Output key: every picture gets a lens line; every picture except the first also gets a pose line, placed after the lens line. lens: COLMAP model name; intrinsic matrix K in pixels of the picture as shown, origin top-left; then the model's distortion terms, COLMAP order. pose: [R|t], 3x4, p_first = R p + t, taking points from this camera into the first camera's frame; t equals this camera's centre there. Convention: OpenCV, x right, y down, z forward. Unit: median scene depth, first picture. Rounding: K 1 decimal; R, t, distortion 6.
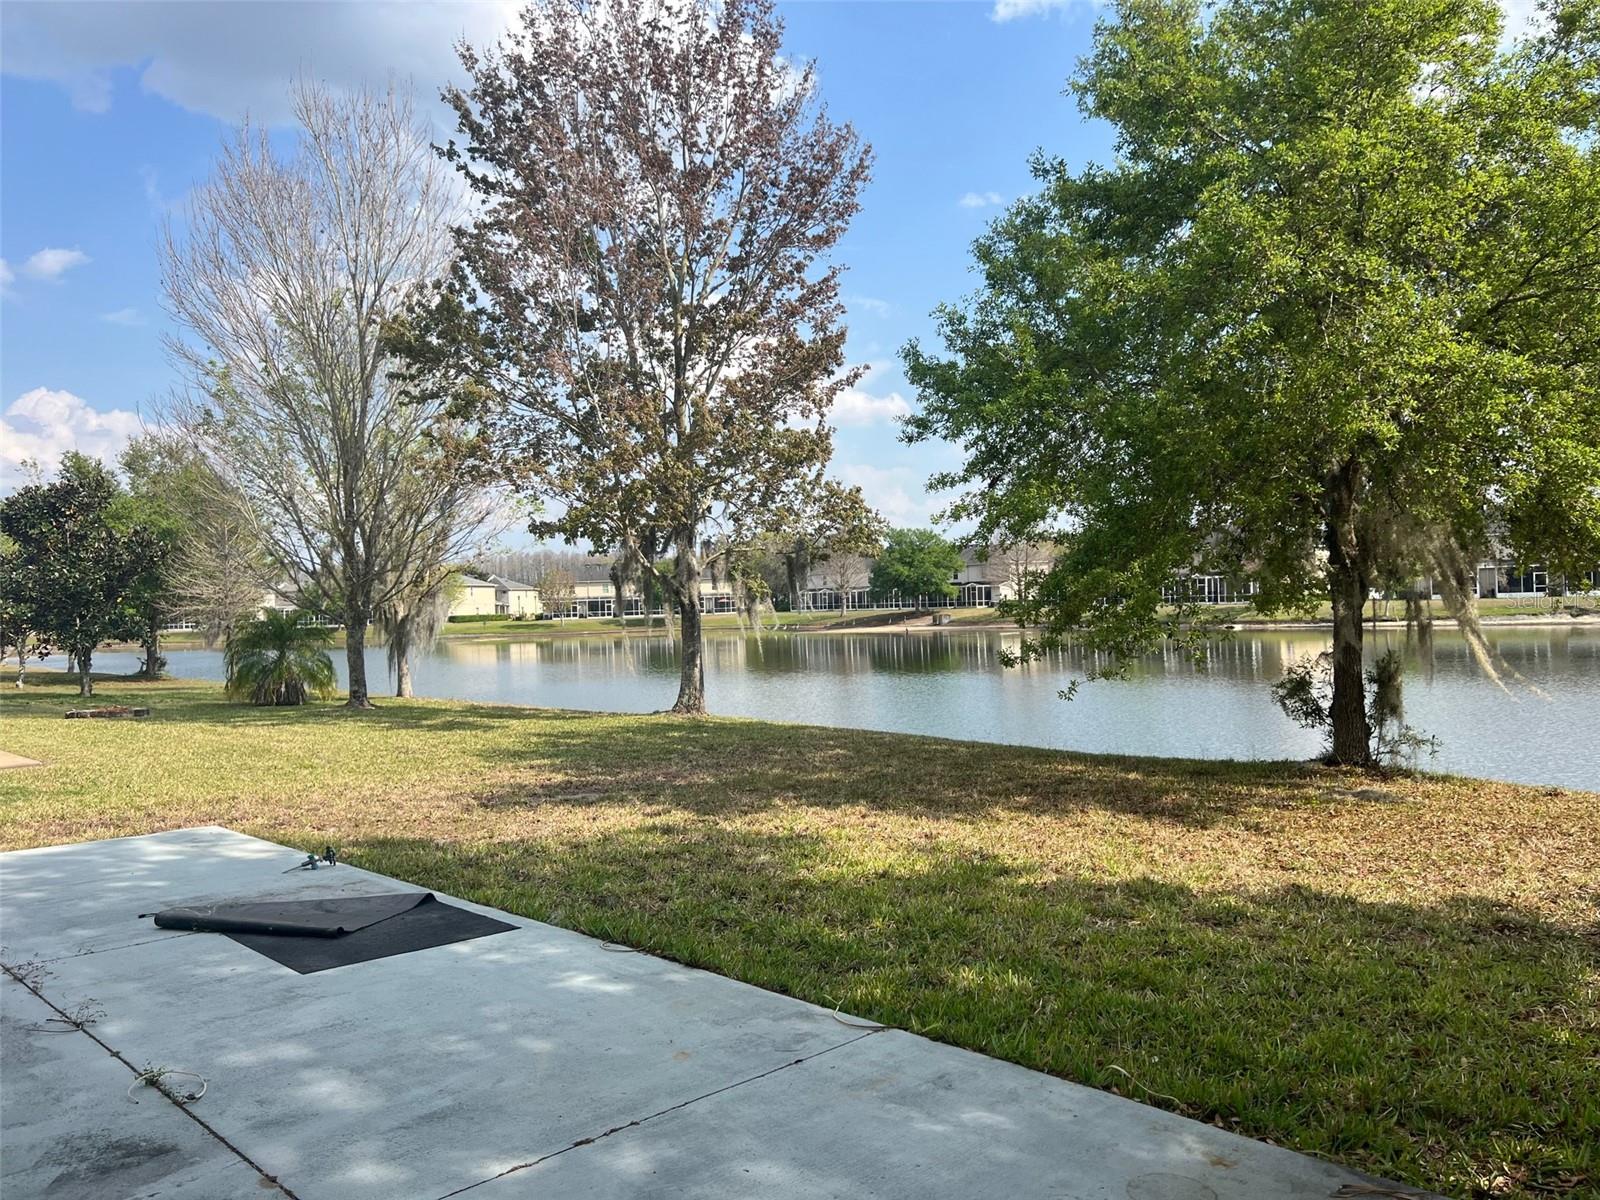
lens RADIAL K [[1191.7, 0, 804.2], [0, 1191.7, 608.4], [0, 0, 1]] dist [0.077024, -0.086201]
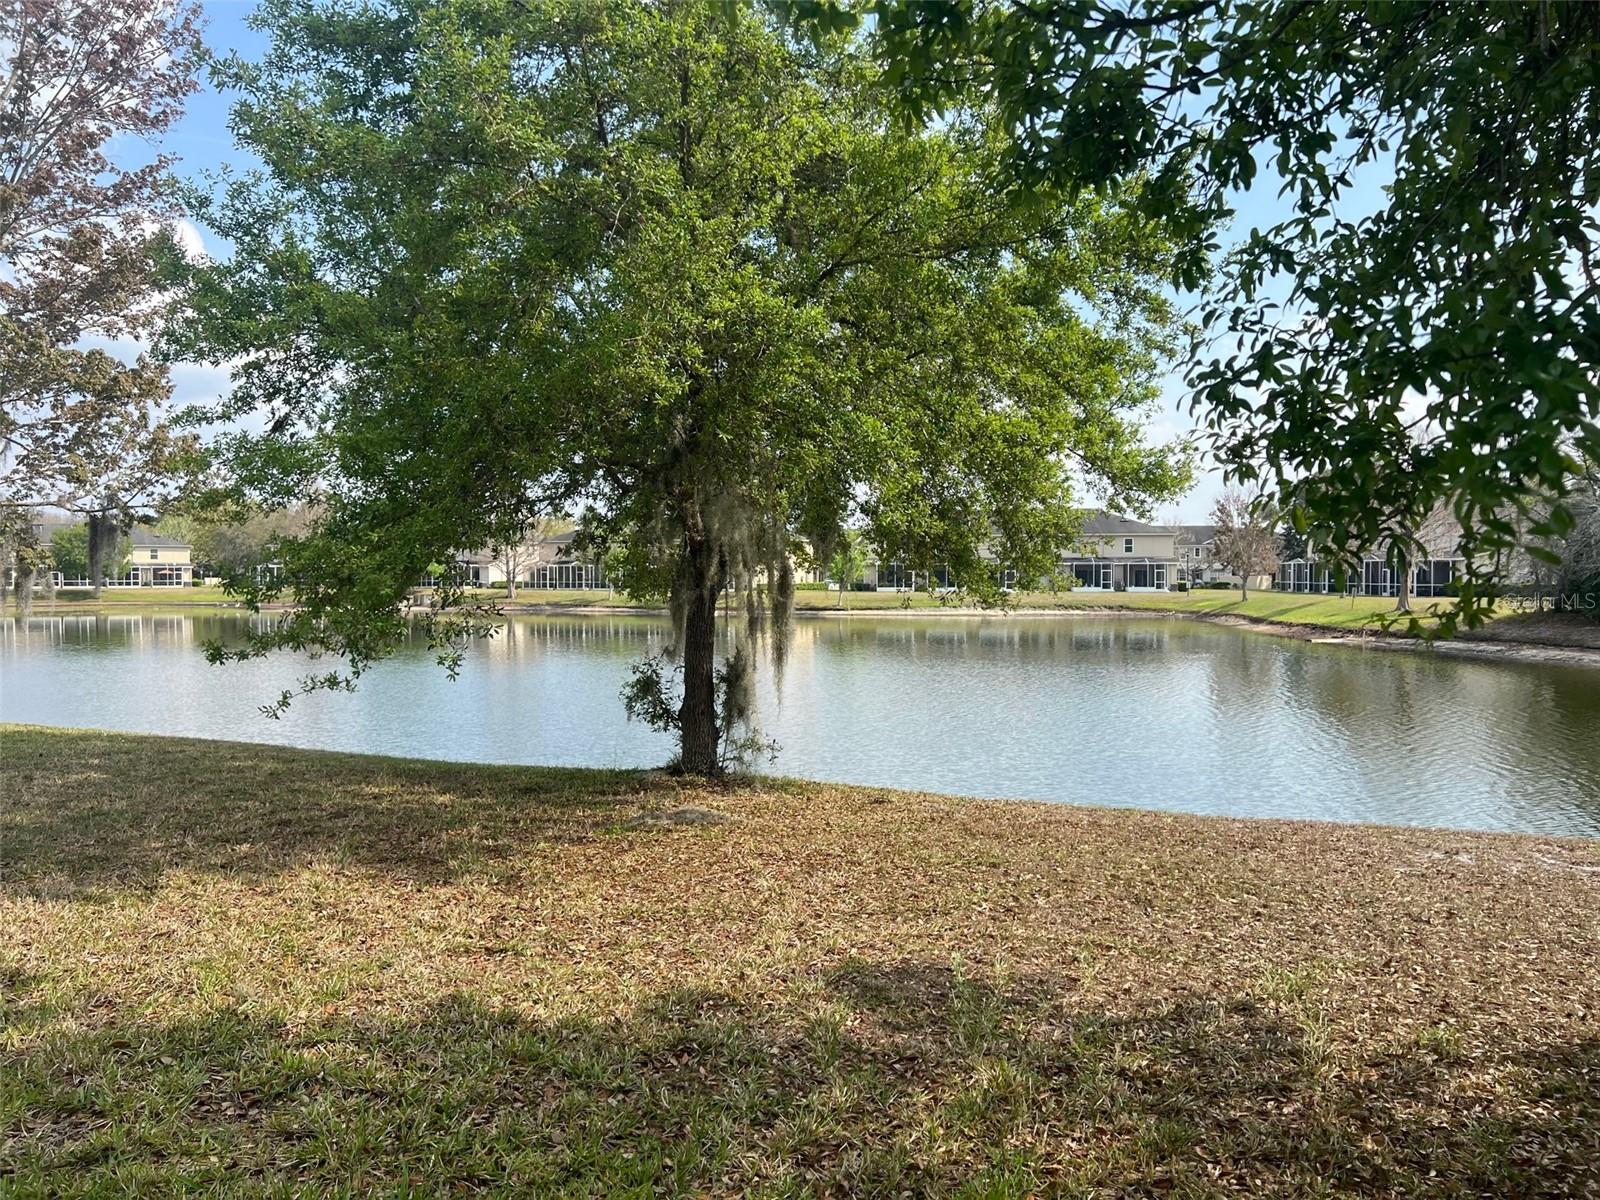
lens RADIAL K [[1205.0, 0, 794.1], [0, 1205.0, 604.3], [0, 0, 1]] dist [0.060040, -0.070657]
pose [[0.914800, 0.023248, 0.403239, 0.152203], [-0.027576, 0.999608, 0.004929, -0.003398], [-0.402966, -0.015629, 0.915082, 0.144832]]
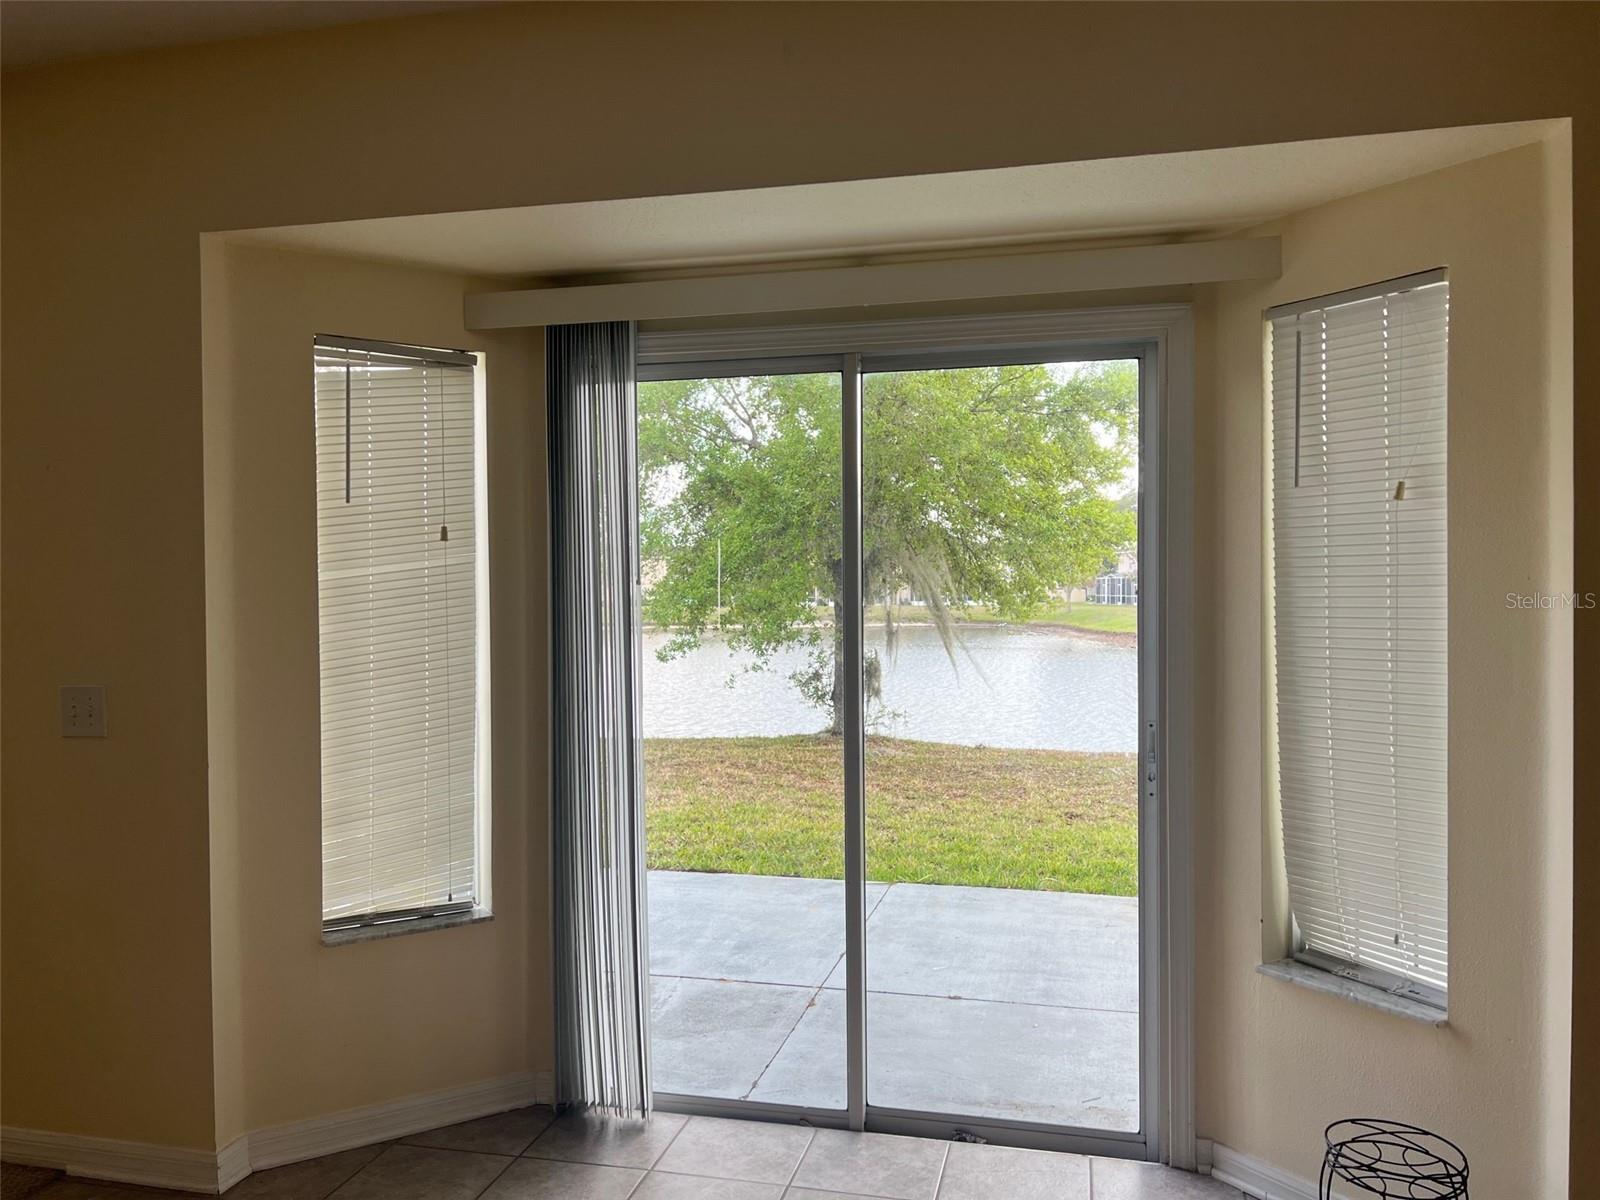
lens RADIAL K [[1205.0, 0, 794.1], [0, 1205.0, 604.3], [0, 0, 1]] dist [0.060040, -0.070657]
pose [[0.842745, 0.022725, 0.537833, -0.325567], [-0.020808, 0.999737, -0.009637, -0.001684], [-0.537911, -0.003069, 0.842996, -0.102046]]
